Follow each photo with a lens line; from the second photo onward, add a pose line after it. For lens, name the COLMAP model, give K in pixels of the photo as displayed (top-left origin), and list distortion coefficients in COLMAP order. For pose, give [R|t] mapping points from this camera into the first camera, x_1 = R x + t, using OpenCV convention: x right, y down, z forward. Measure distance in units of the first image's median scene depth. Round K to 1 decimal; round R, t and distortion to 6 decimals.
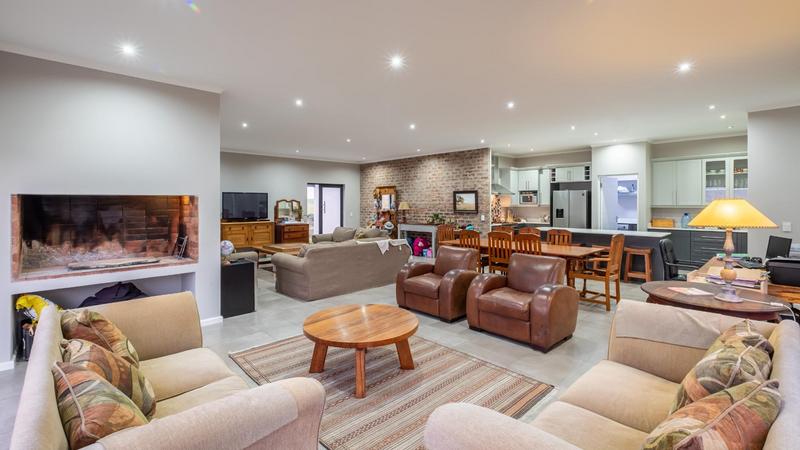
lens RADIAL K [[357.8, 0, 408.4], [0, 357.8, 205.0], [0, 0, 1]] dist [0.001296, -0.001602]
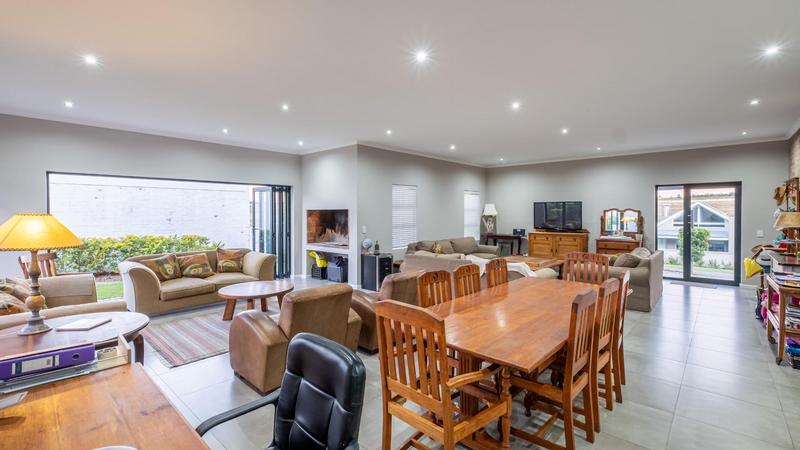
lens RADIAL K [[357.8, 0, 386.7], [0, 357.8, 216.6], [0, 0, 1]] dist [0.001296, -0.001602]
pose [[0.039429, 0.014354, -0.999119, 0.503849], [-0.003700, 0.999892, 0.014219, -0.007467], [0.999216, 0.003136, 0.039478, 0.511033]]
